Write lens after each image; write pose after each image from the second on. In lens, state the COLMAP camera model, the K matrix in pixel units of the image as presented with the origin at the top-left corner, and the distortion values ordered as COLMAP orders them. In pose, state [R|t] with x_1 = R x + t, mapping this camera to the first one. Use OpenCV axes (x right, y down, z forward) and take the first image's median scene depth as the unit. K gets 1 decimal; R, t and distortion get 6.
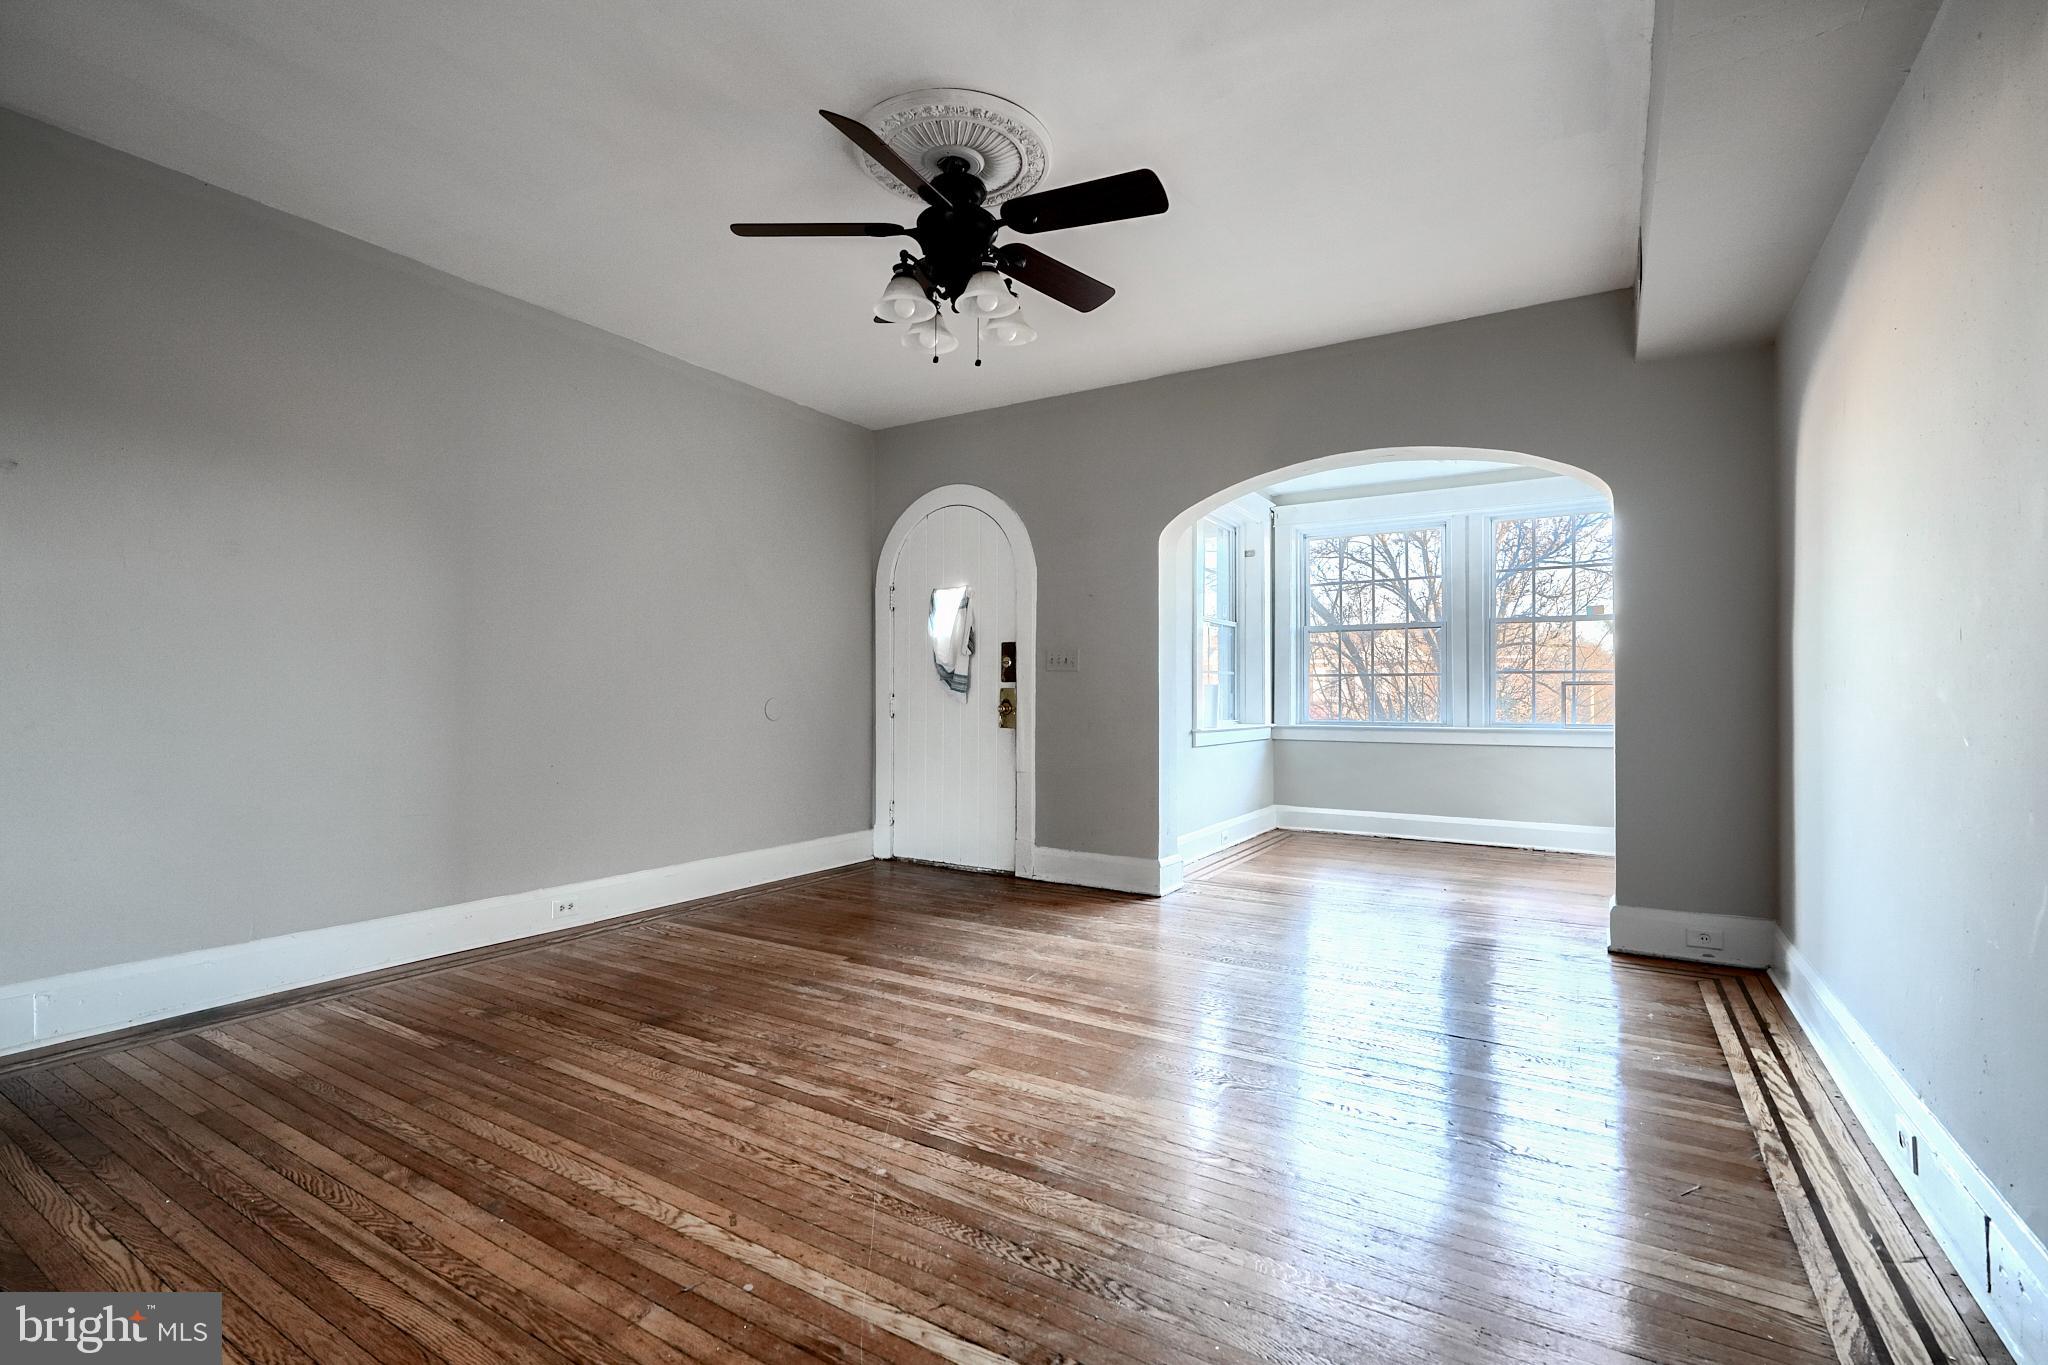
lens RADIAL K [[929.4, 0, 1020.1], [0, 929.4, 683.9], [0, 0, 1]] dist [-0.000036, -0.000107]
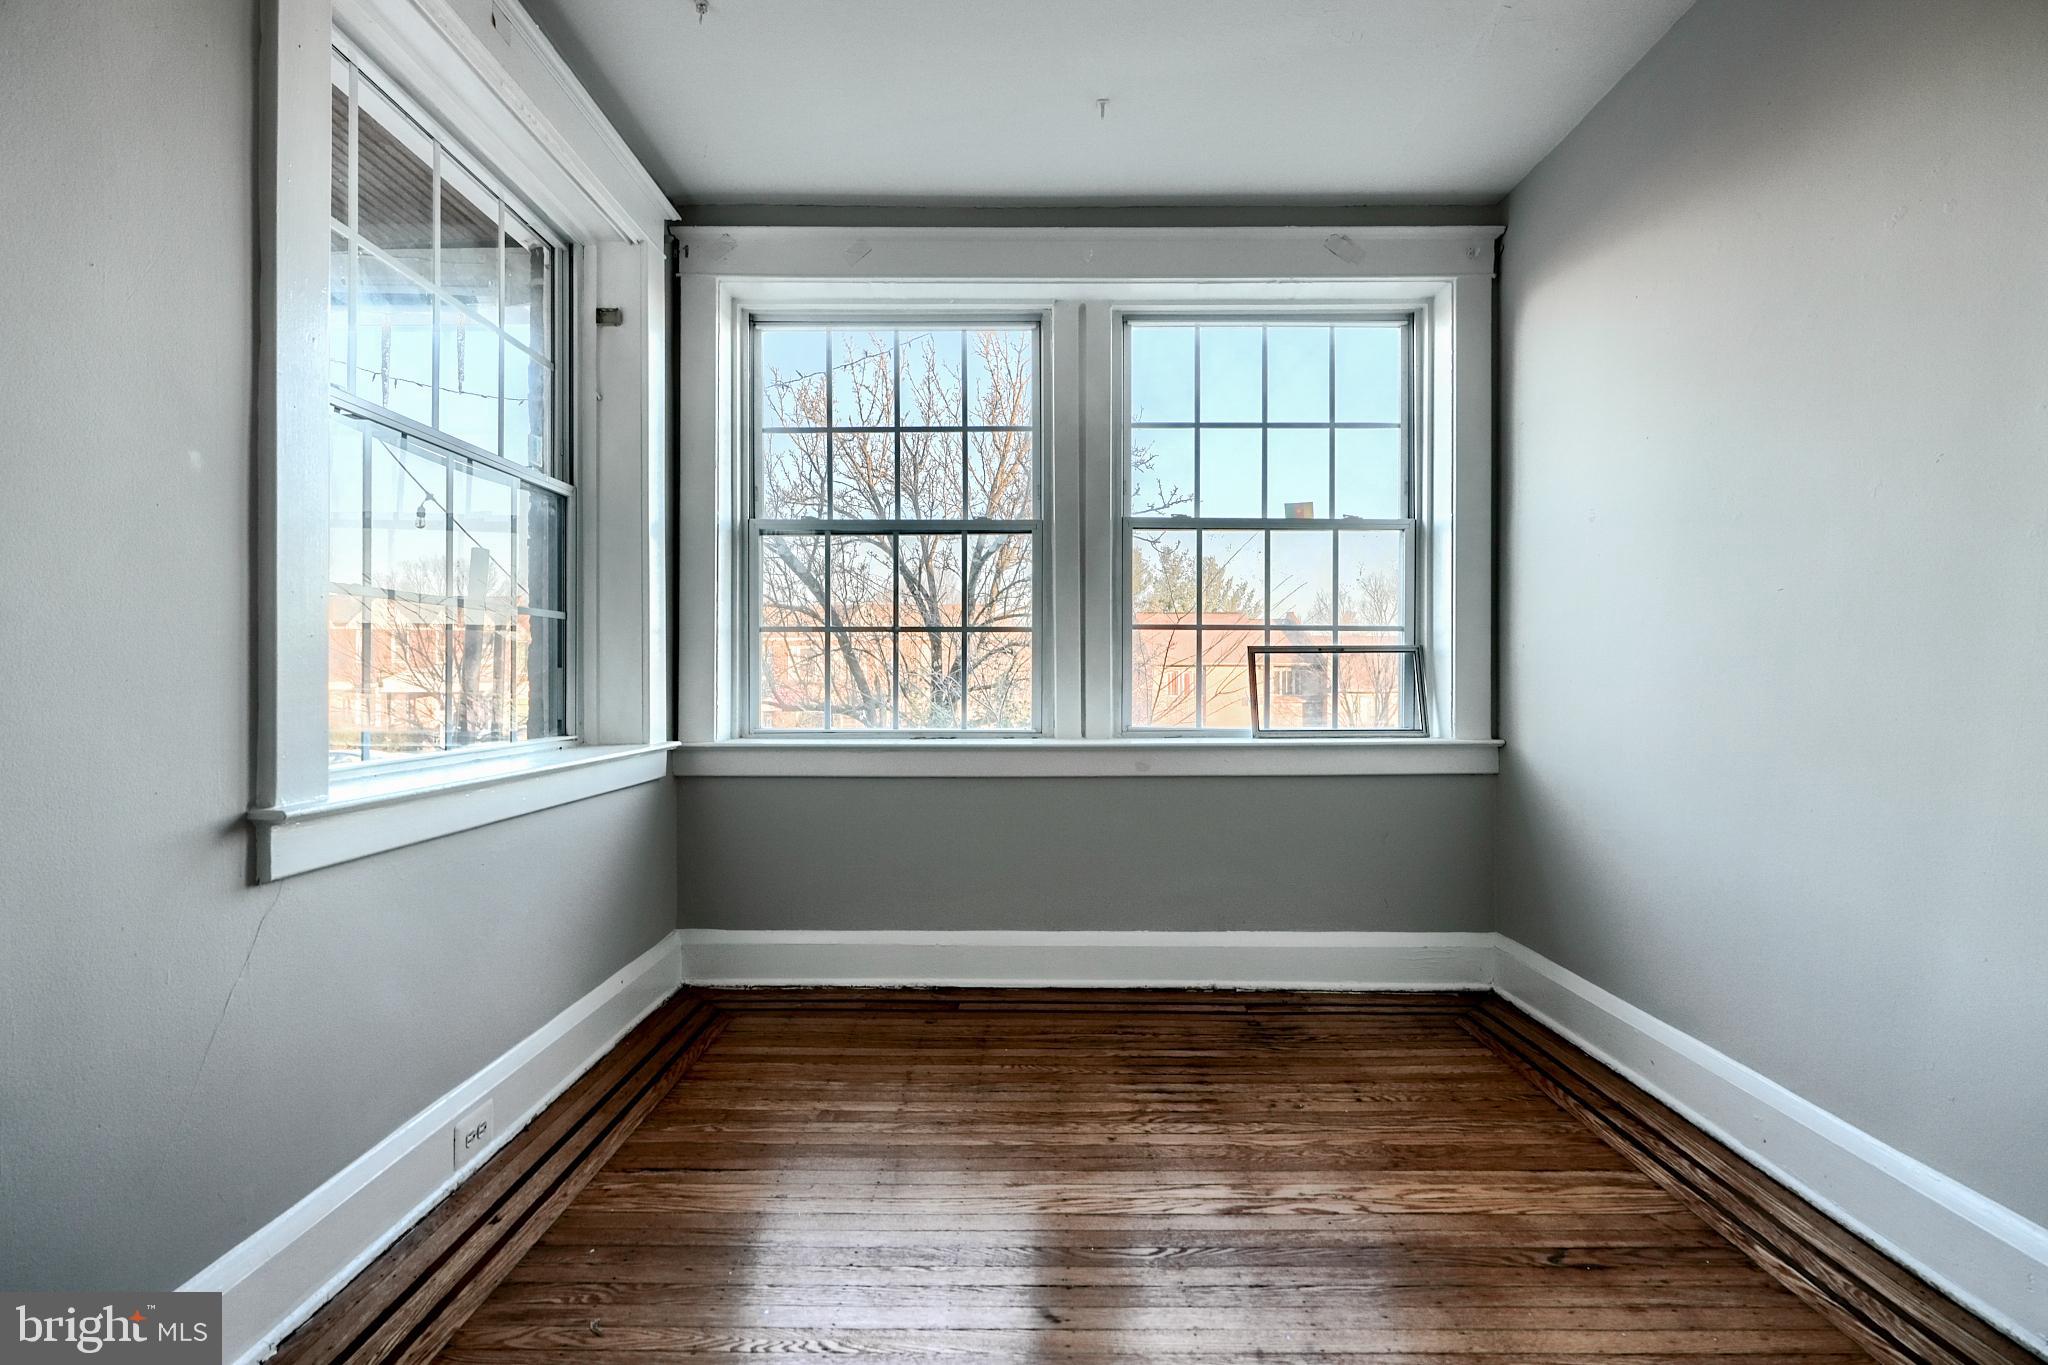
lens RADIAL K [[929.4, 0, 1022.9], [0, 929.4, 673.2], [0, 0, 1]] dist [-0.000036, -0.000107]
pose [[0.851088, 0.000356, 0.525022, 0.209452], [-0.003853, 0.999977, 0.005567, 0.010064], [-0.525008, -0.006761, 0.851070, 0.631506]]
